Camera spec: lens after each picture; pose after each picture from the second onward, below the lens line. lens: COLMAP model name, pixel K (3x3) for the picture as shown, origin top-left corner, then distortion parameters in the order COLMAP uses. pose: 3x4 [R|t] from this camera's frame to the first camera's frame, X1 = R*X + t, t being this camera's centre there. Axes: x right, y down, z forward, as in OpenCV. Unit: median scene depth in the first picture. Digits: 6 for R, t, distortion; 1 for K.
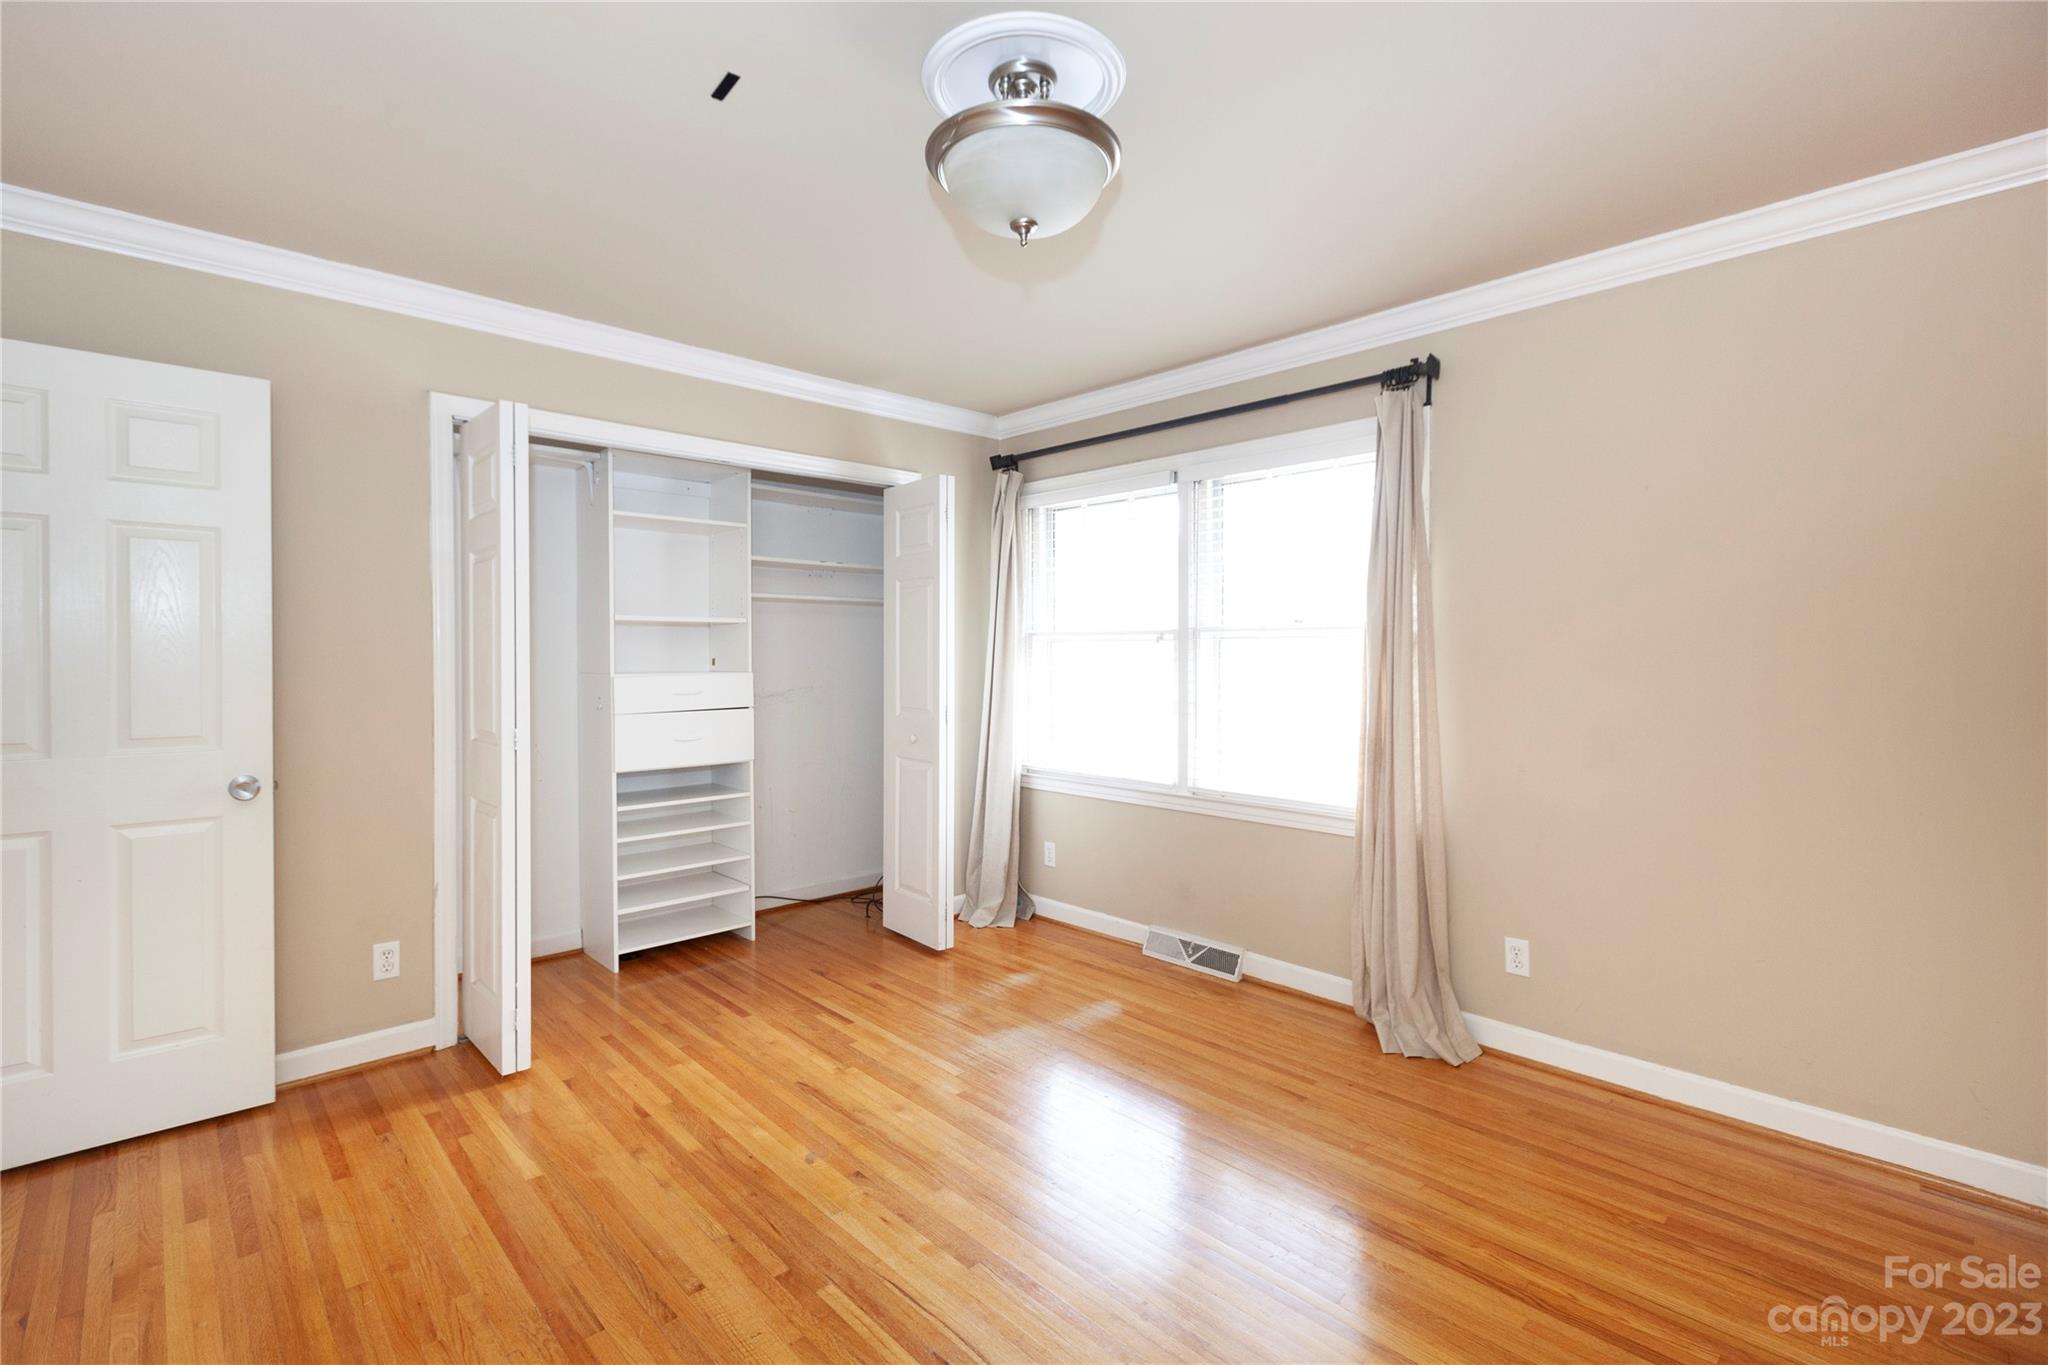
lens RADIAL K [[911.2, 0, 1005.9], [0, 911.2, 674.9], [0, 0, 1]] dist [-0.000015, -0.000414]
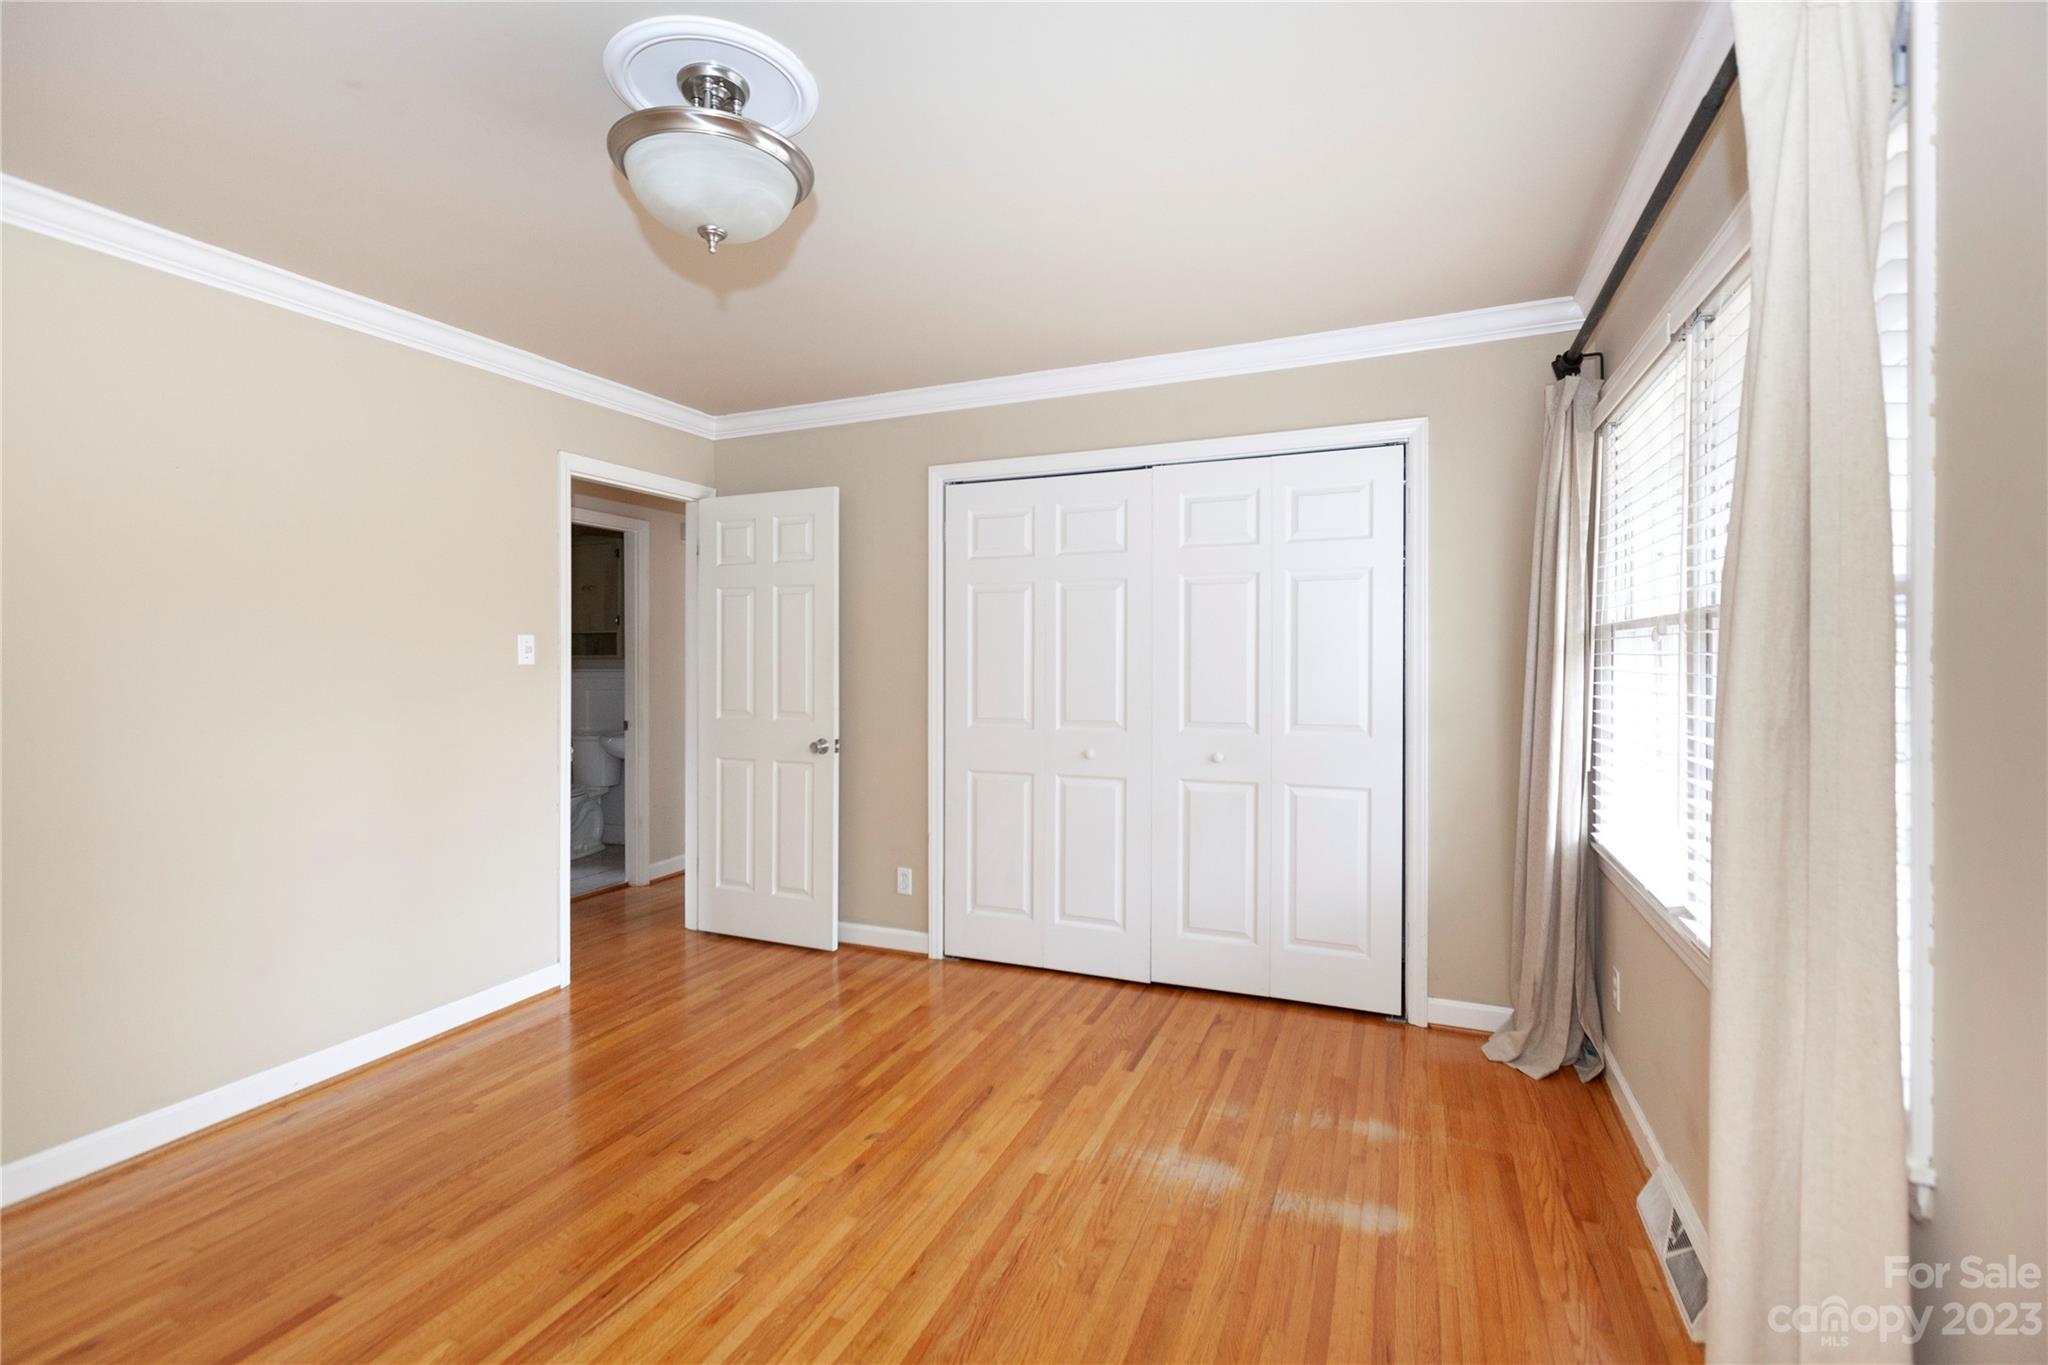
lens RADIAL K [[911.2, 0, 1005.9], [0, 911.2, 674.9], [0, 0, 1]] dist [-0.000015, -0.000414]
pose [[0.384411, -0.002209, -0.923159, 0.732799], [-0.011440, 0.999909, -0.007156, 0.005001], [0.923091, 0.013312, 0.384351, 0.658118]]
